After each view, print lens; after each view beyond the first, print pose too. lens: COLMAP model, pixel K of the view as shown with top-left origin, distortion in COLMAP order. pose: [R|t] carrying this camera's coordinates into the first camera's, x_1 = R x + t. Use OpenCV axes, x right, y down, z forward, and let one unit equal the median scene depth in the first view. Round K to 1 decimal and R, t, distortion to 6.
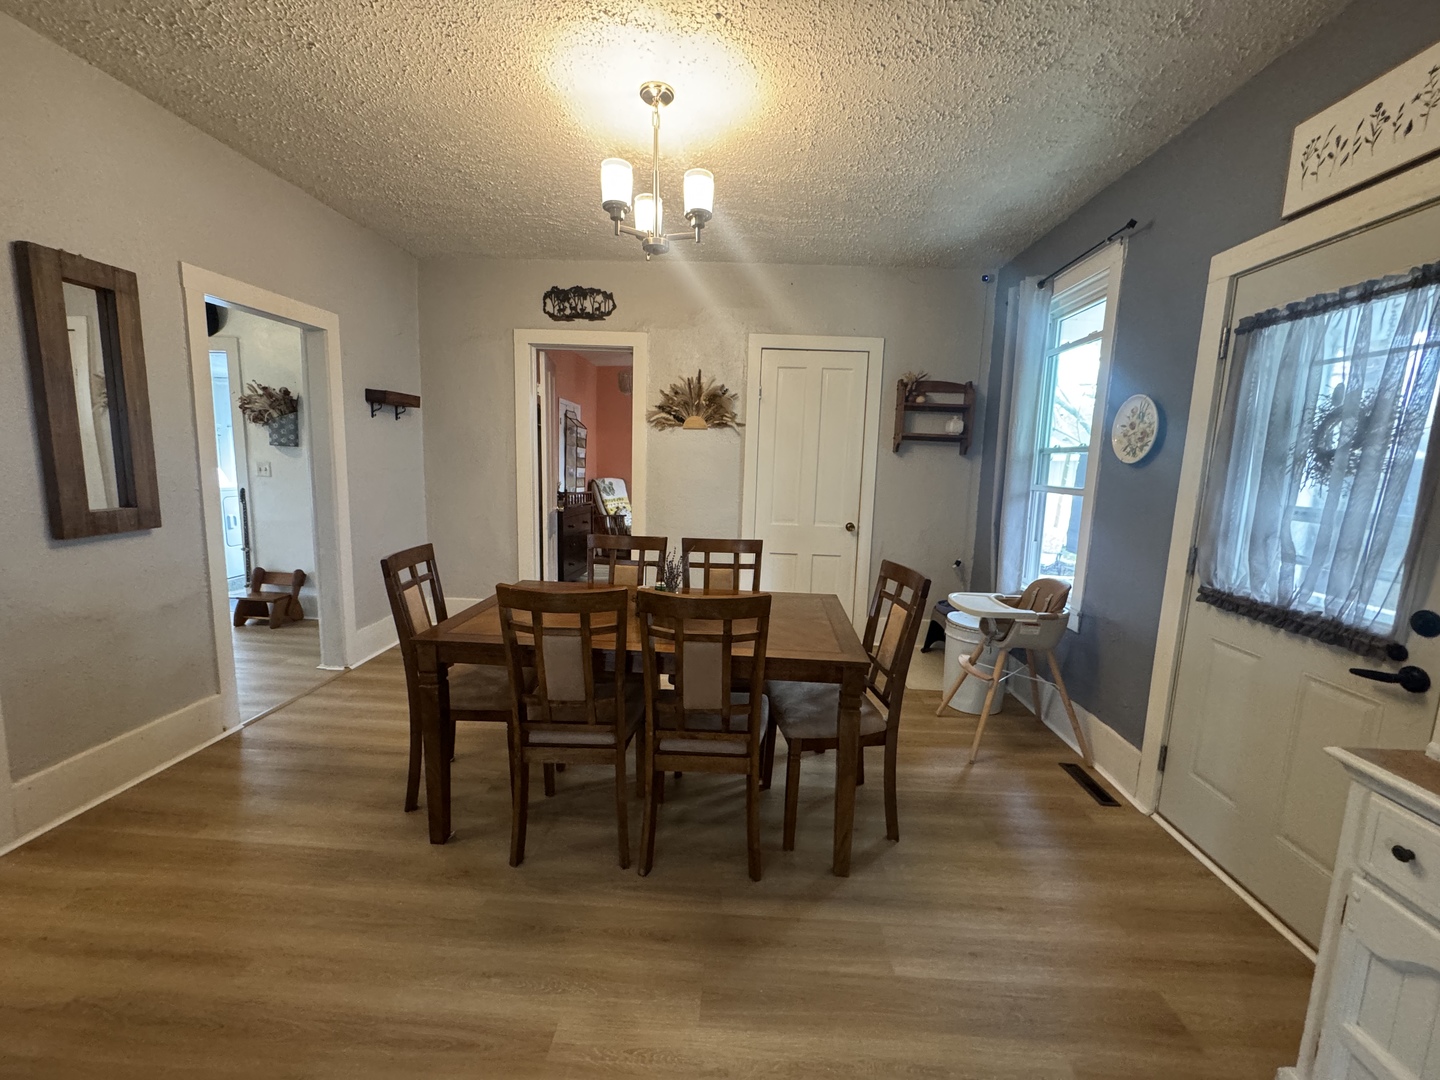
lens RADIAL K [[579.3, 0, 720.6], [0, 579.3, 537.2], [0, 0, 1]] dist [-0.004184, 0.000077]
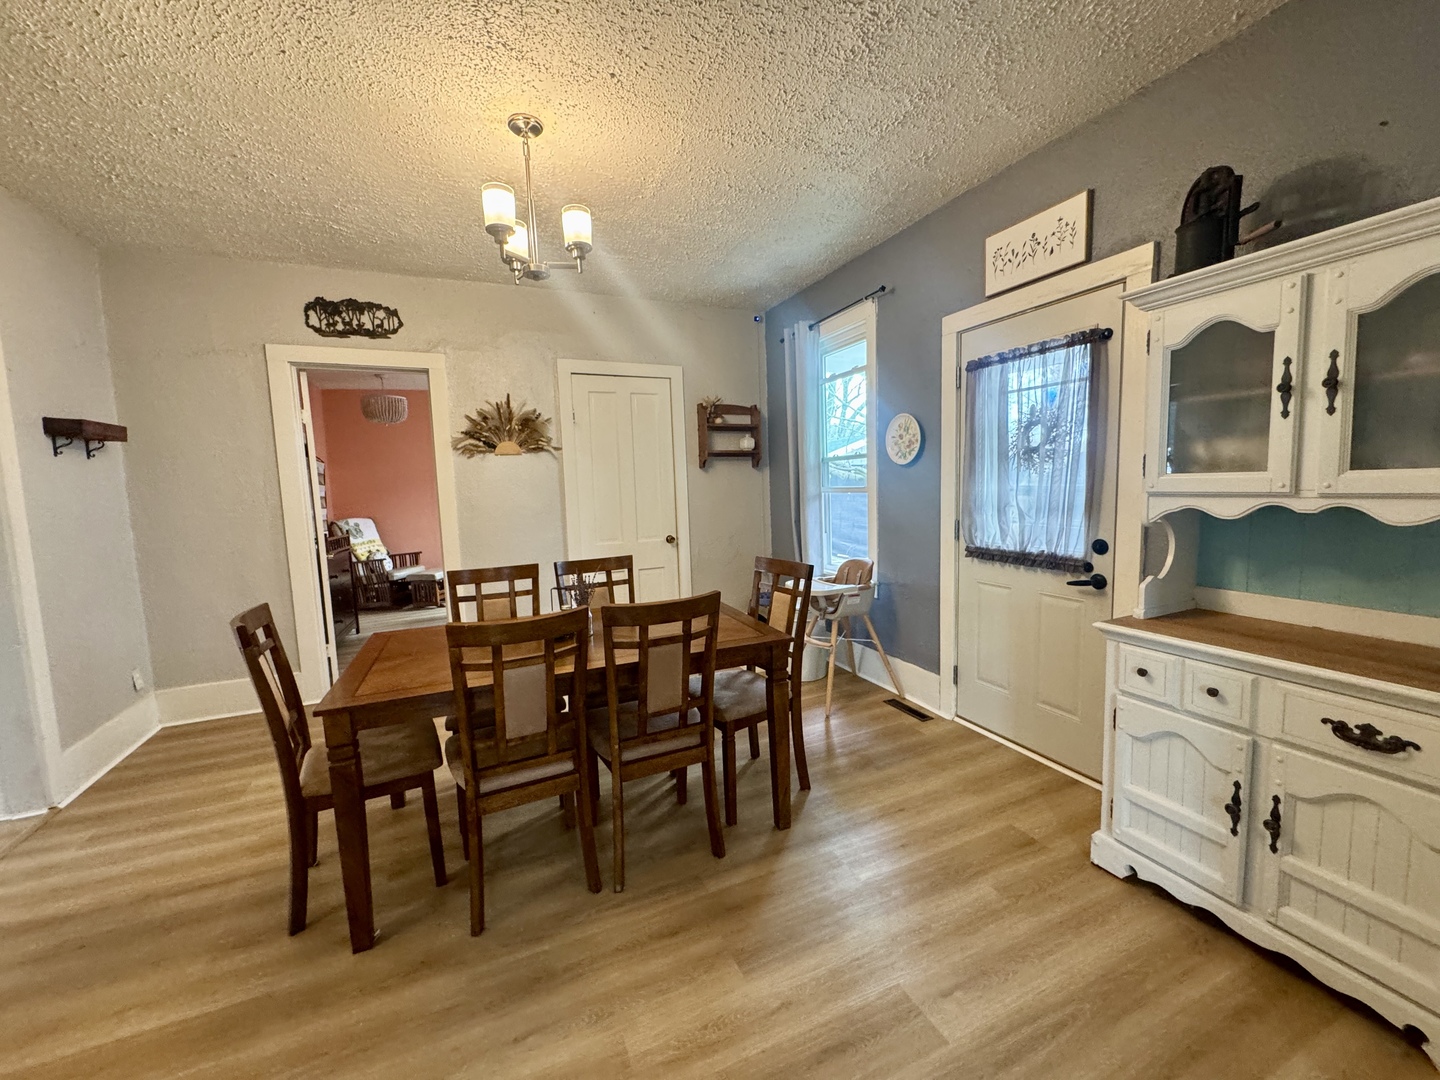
lens RADIAL K [[579.3, 0, 726.2], [0, 579.3, 536.6], [0, 0, 1]] dist [-0.004184, 0.000077]
pose [[0.891501, -0.103079, 0.441136, -0.277094], [0.121075, 0.992561, -0.012754, 0.006313], [-0.436540, 0.064781, 0.897349, -0.018017]]
